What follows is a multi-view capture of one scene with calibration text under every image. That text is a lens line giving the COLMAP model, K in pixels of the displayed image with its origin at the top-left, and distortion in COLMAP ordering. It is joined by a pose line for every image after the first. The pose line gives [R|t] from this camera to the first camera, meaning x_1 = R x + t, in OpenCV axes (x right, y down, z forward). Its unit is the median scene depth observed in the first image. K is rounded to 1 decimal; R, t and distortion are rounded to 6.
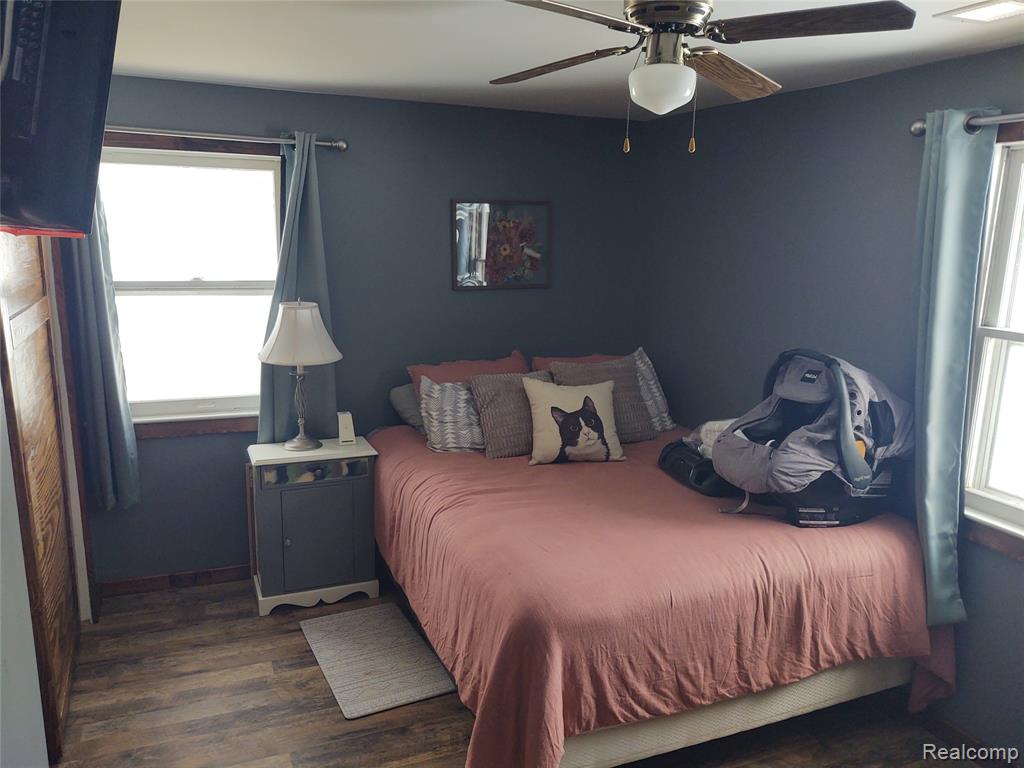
lens RADIAL K [[780.1, 0, 511.0], [0, 780.1, 405.9], [0, 0, 1]] dist [0.002103, 0.001739]
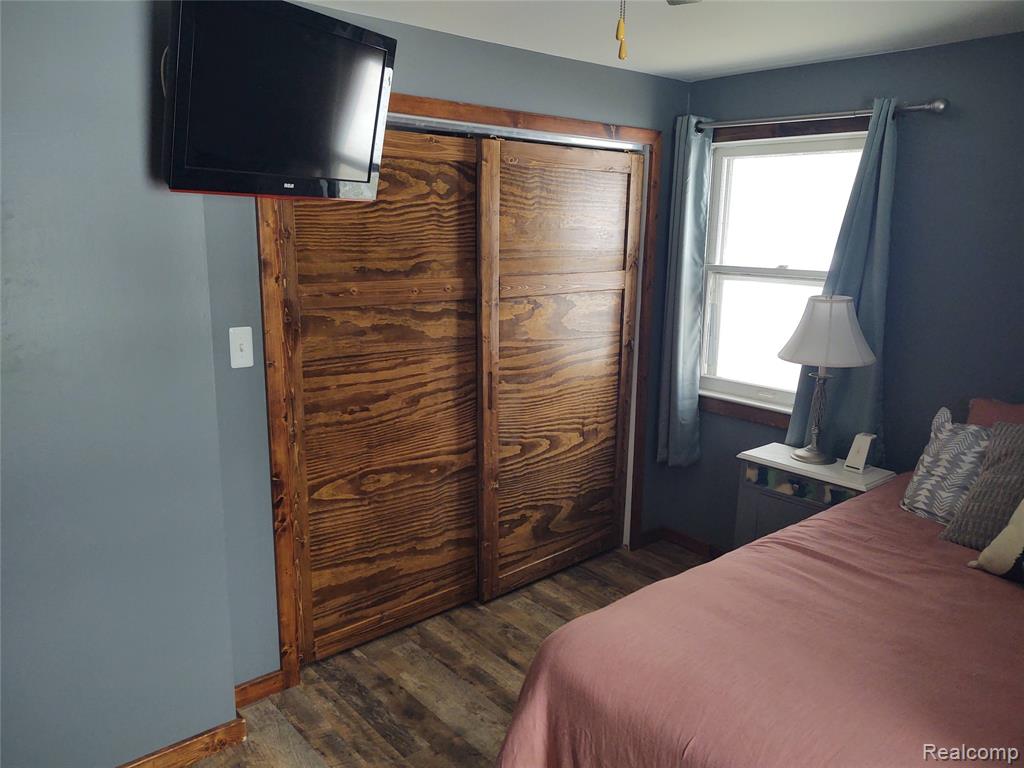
lens RADIAL K [[796.0, 0, 513.8], [0, 796.0, 383.4], [0, 0, 1]] dist [-0.002496, 0.031647]
pose [[0.281139, 0.169425, -0.944593, 0.483790], [-0.218622, 0.969718, 0.108863, -0.055458], [0.934433, 0.175903, 0.309665, 0.398876]]
